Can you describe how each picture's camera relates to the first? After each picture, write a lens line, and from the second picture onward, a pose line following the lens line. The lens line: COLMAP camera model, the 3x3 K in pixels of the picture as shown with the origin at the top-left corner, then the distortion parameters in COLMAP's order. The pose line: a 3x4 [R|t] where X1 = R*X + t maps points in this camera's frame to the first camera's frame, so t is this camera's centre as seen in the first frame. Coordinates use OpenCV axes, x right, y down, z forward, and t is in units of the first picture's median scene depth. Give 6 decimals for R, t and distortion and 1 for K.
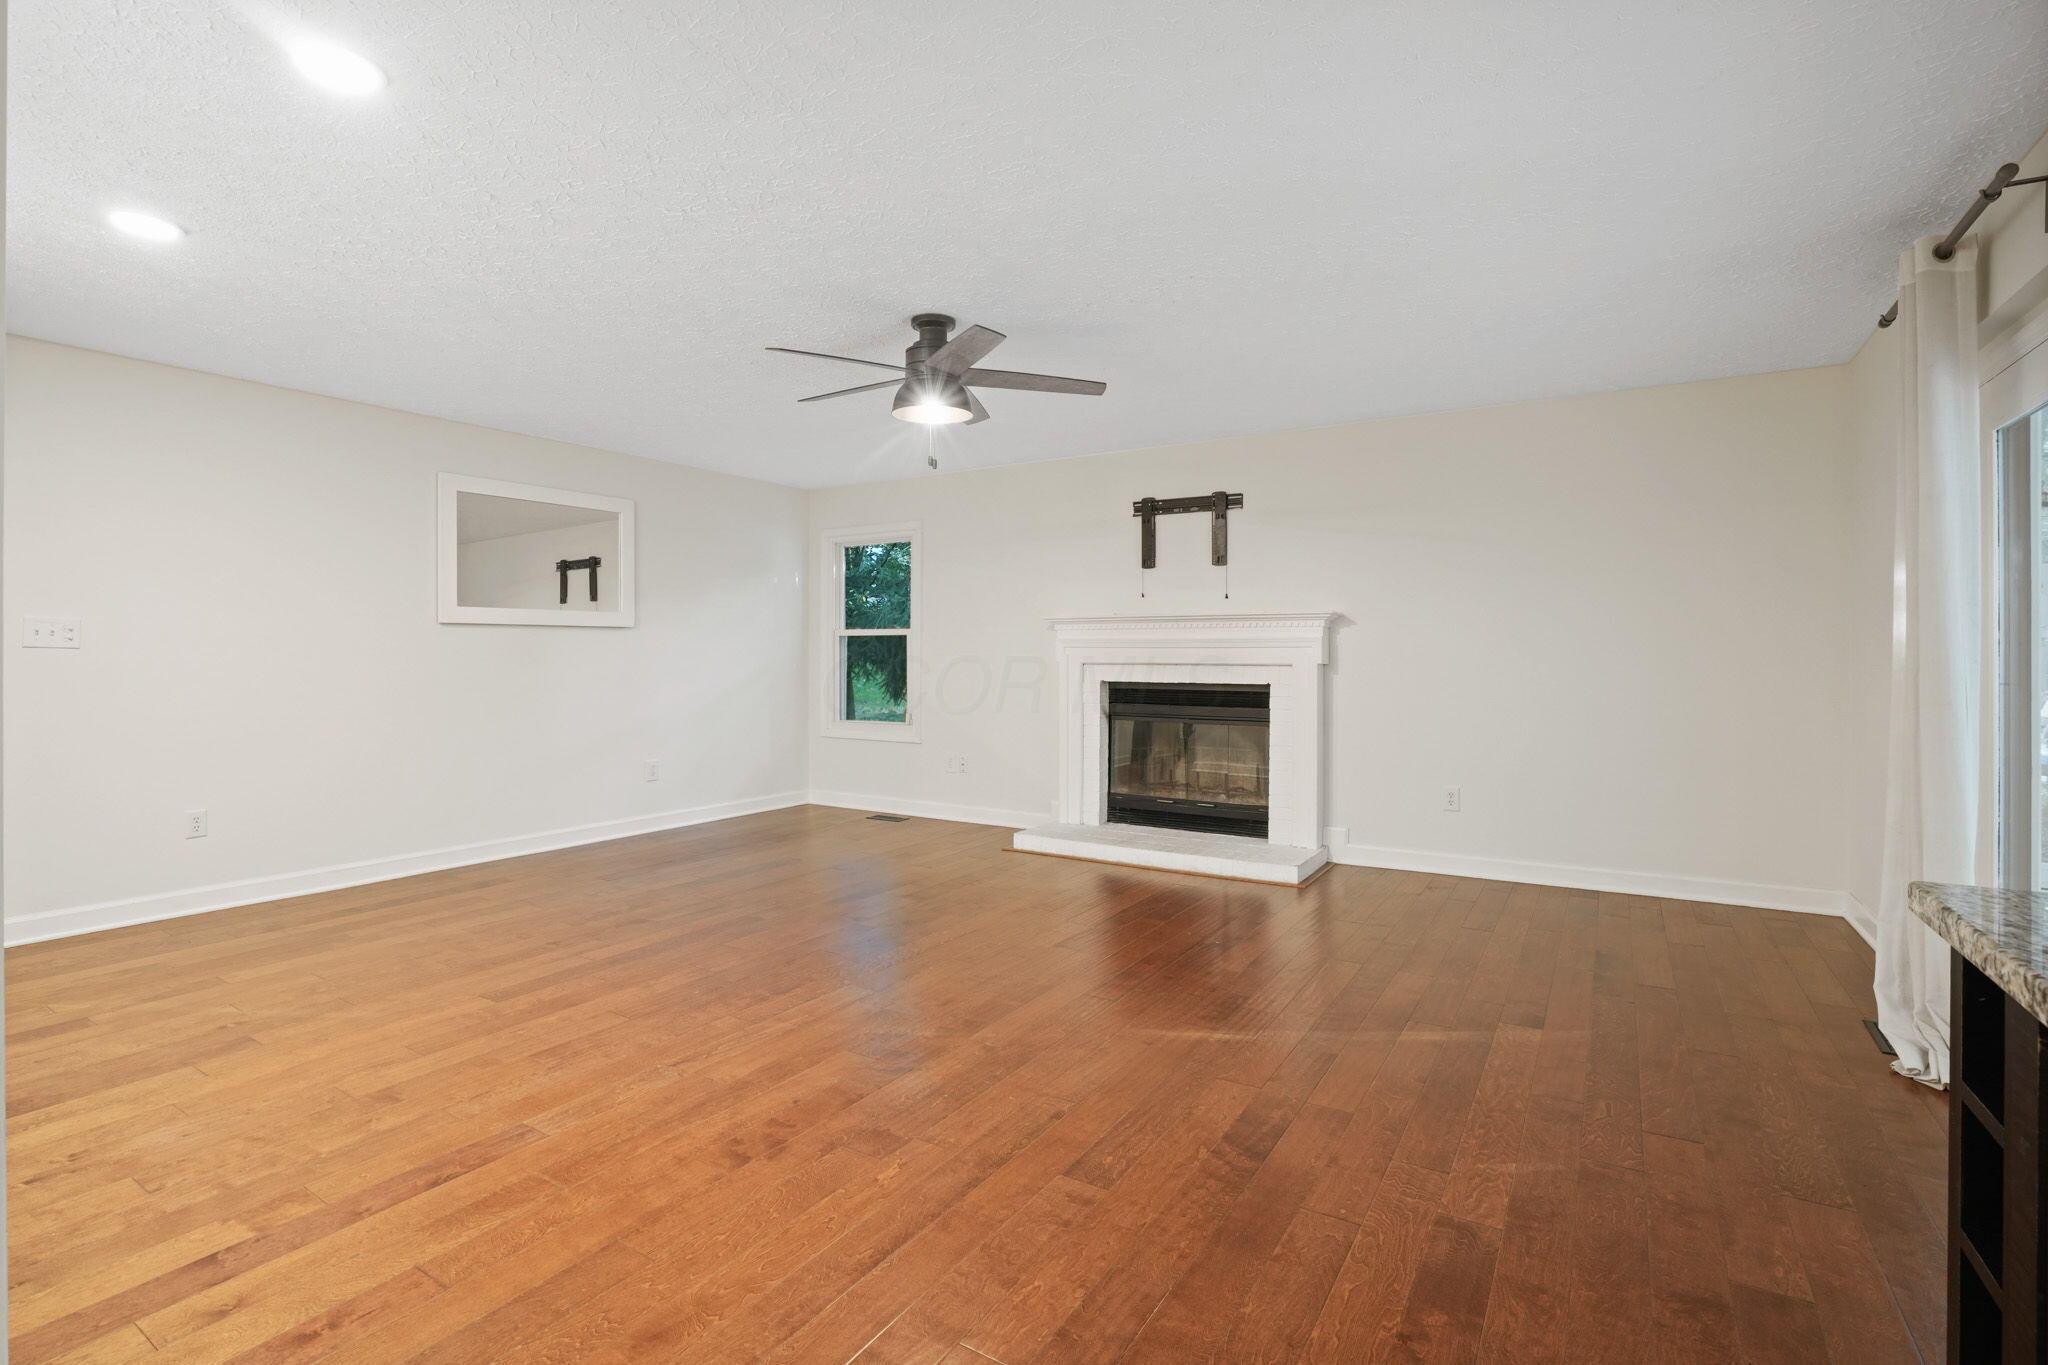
lens RADIAL K [[954.7, 0, 1023.6], [0, 954.7, 655.0], [0, 0, 1]] dist [-0.021398, 0.000123]
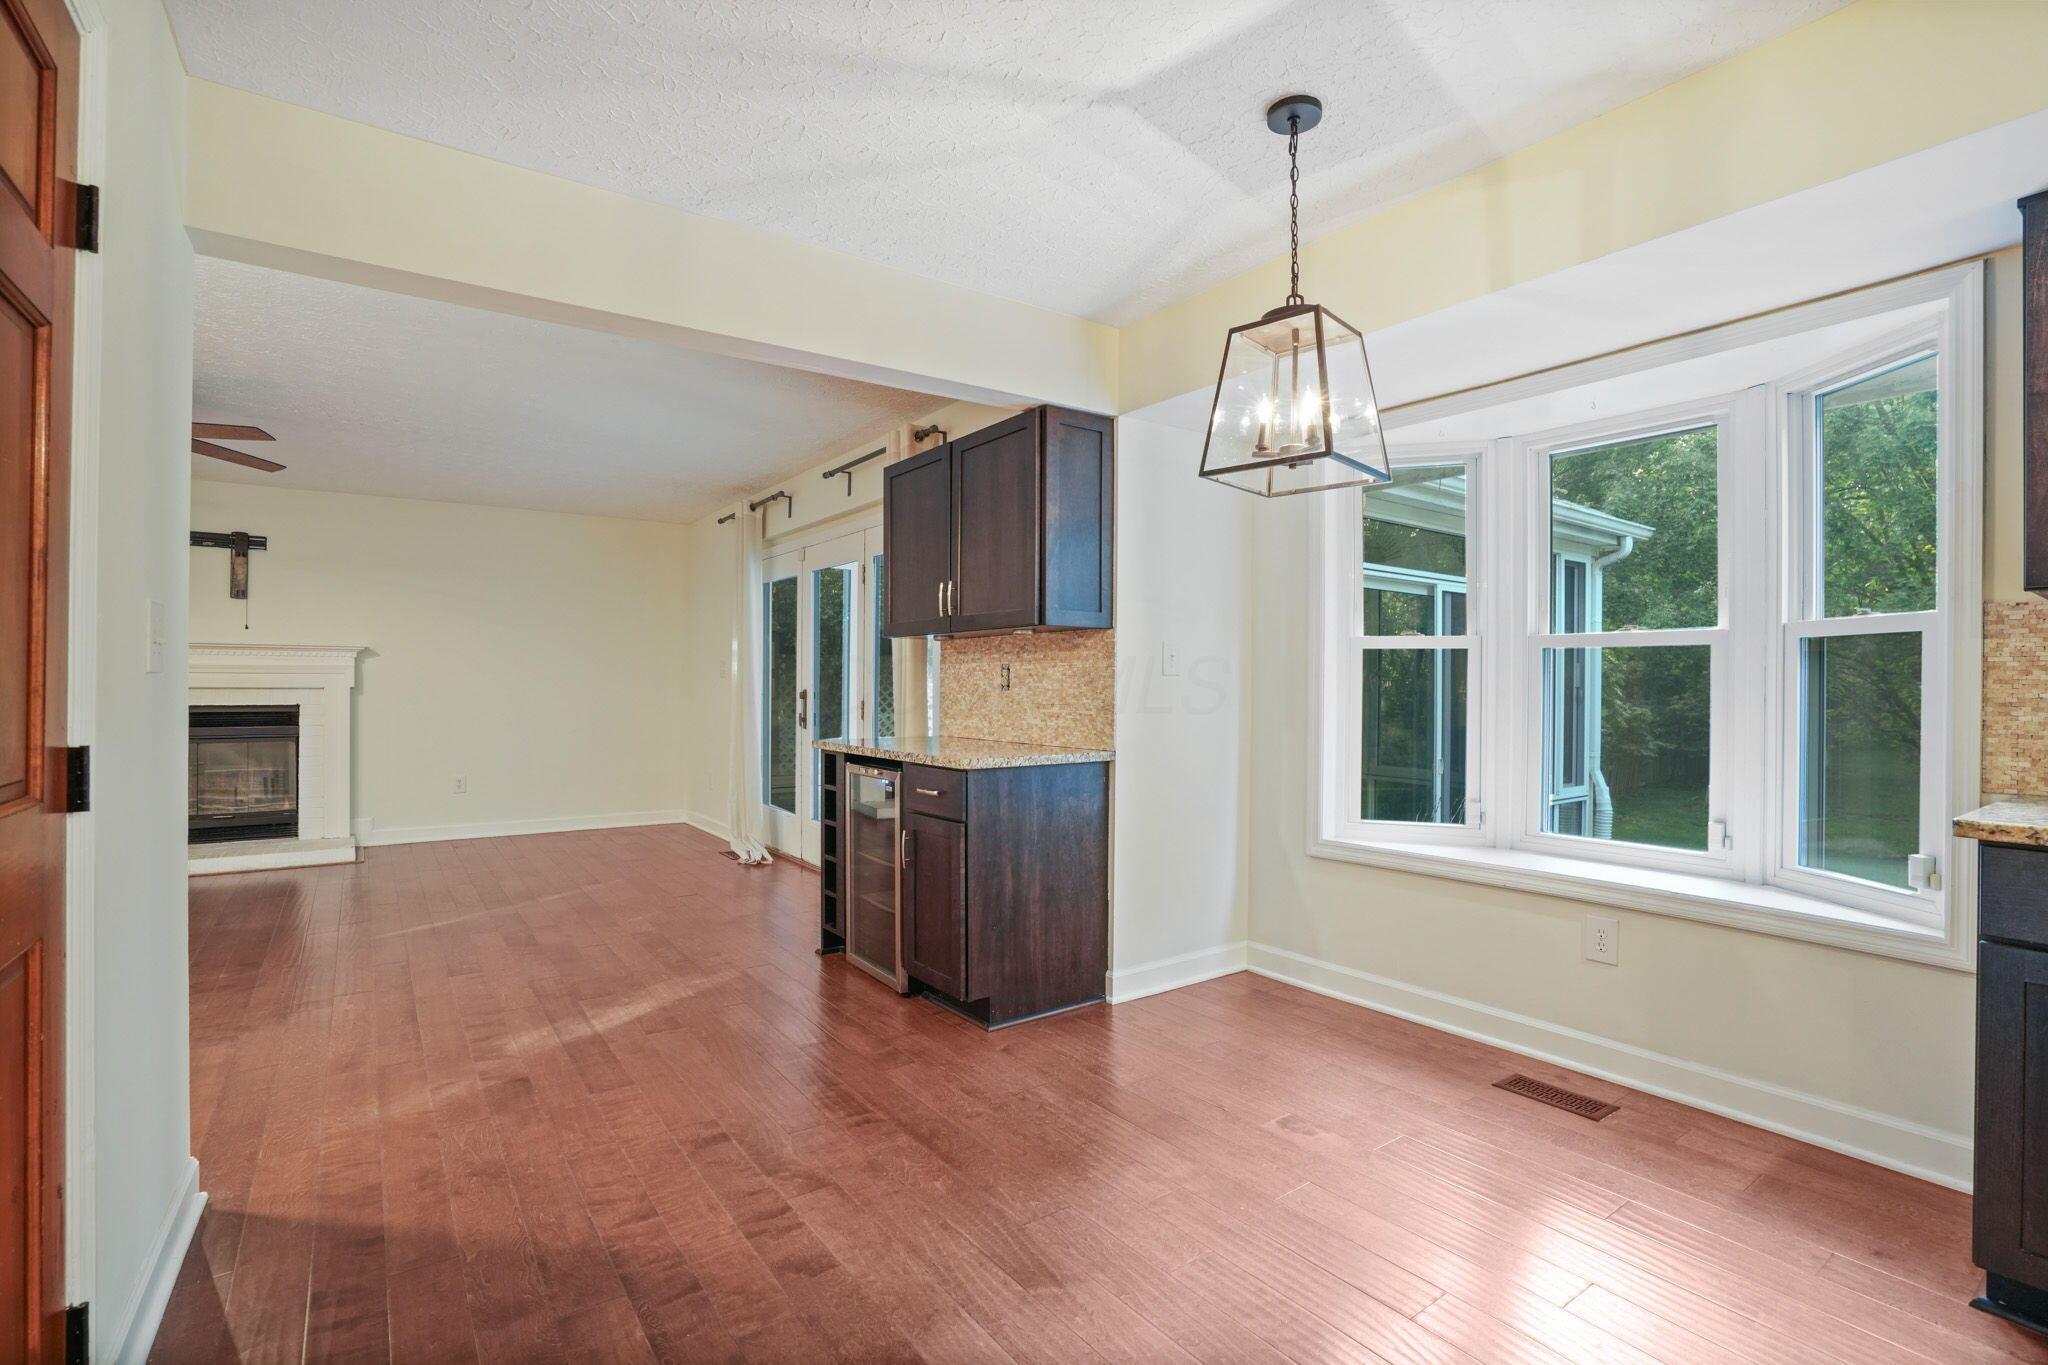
lens RADIAL K [[921.4, 0, 1024.0], [0, 921.4, 682.5], [0, 0, 1]] dist [-0.000171, 0.000009]
pose [[0.373794, -0.002145, 0.927509, -0.470108], [-0.001810, 0.999994, 0.003042, -0.001943], [-0.927510, -0.002816, 0.373788, -0.256303]]
